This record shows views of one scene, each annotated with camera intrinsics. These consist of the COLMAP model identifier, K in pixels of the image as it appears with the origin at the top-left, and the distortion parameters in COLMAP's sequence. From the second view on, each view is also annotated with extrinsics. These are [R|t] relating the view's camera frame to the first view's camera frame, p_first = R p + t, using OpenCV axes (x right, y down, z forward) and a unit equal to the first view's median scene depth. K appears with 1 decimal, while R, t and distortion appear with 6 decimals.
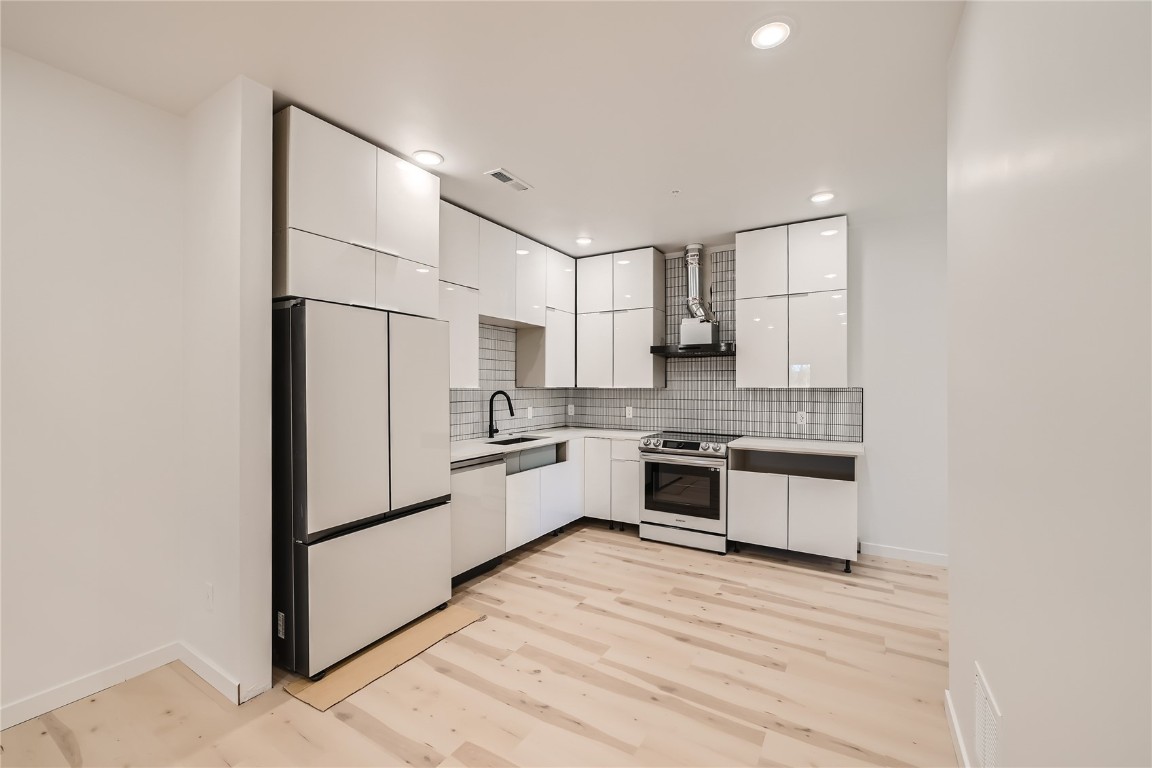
lens RADIAL K [[470.8, 0, 568.5], [0, 470.8, 384.3], [0, 0, 1]] dist [-0.009882, -0.000130]
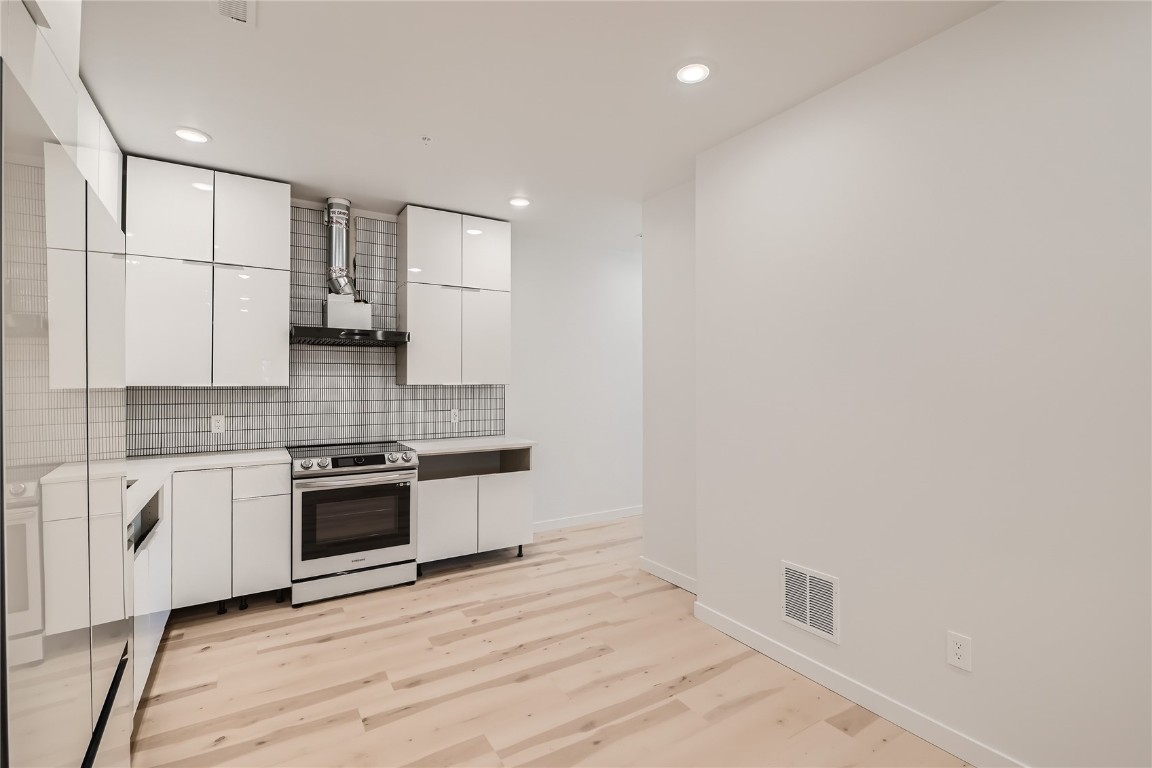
lens RADIAL K [[517.3, 0, 574.9], [0, 517.3, 379.1], [0, 0, 1]] dist [-0.008104, -0.000646]
pose [[0.437838, 0.006695, 0.899029, -0.379807], [-0.001050, 0.999975, -0.006935, 0.003020], [-0.899054, 0.002092, 0.437834, 0.337555]]
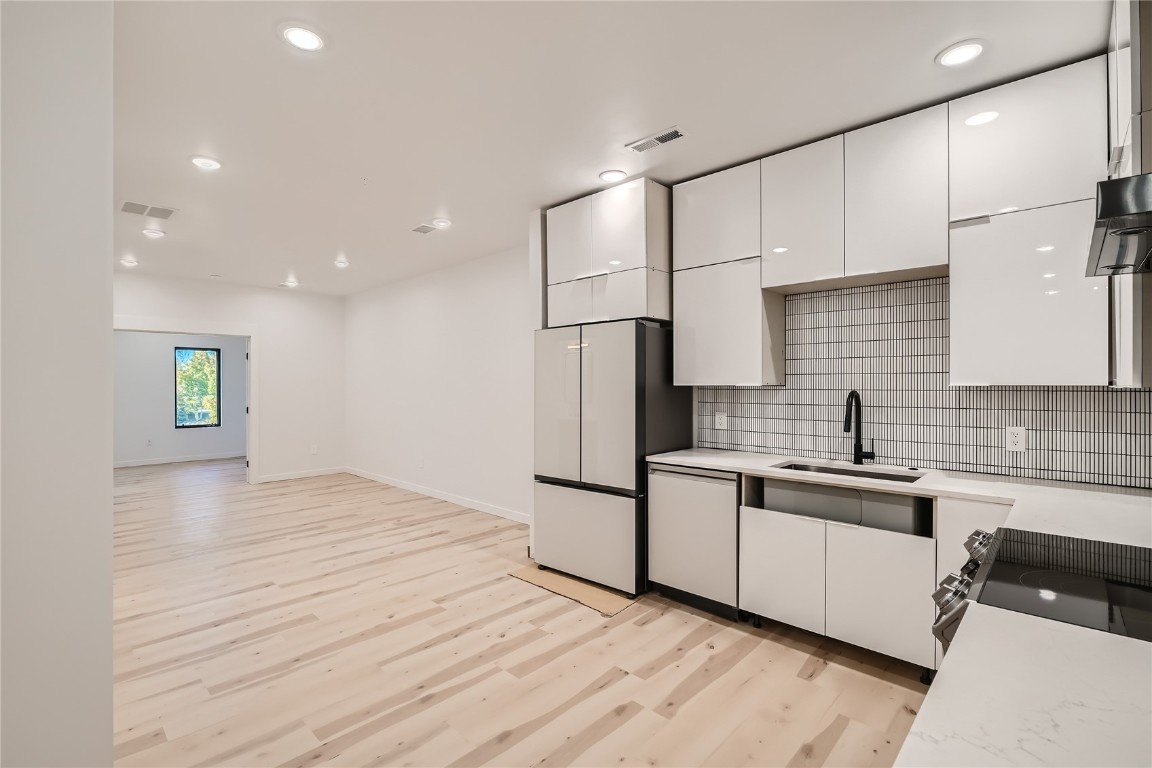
lens RADIAL K [[517.3, 0, 575.8], [0, 517.3, 386.8], [0, 0, 1]] dist [-0.008104, -0.000646]
pose [[-0.203494, 0.002298, -0.979073, 0.664379], [0.002367, 0.999995, 0.001855, 0.007255], [0.979073, -0.001940, -0.203499, 0.853257]]
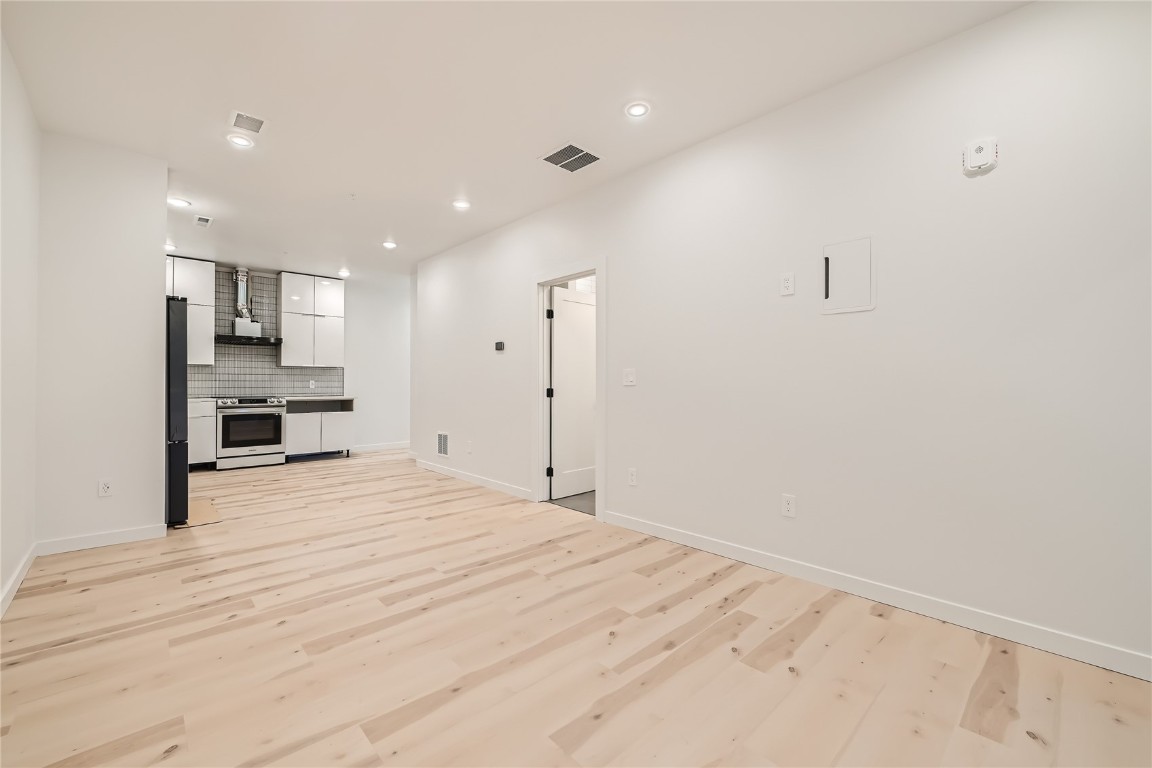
lens RADIAL K [[470.8, 0, 579.6], [0, 470.8, 379.4], [0, 0, 1]] dist [-0.009882, -0.000130]
pose [[0.252051, 0.008170, 0.967680, -1.035234], [0.000185, 0.999964, -0.008491, 0.074435], [-0.967714, 0.002319, 0.252040, -0.450821]]
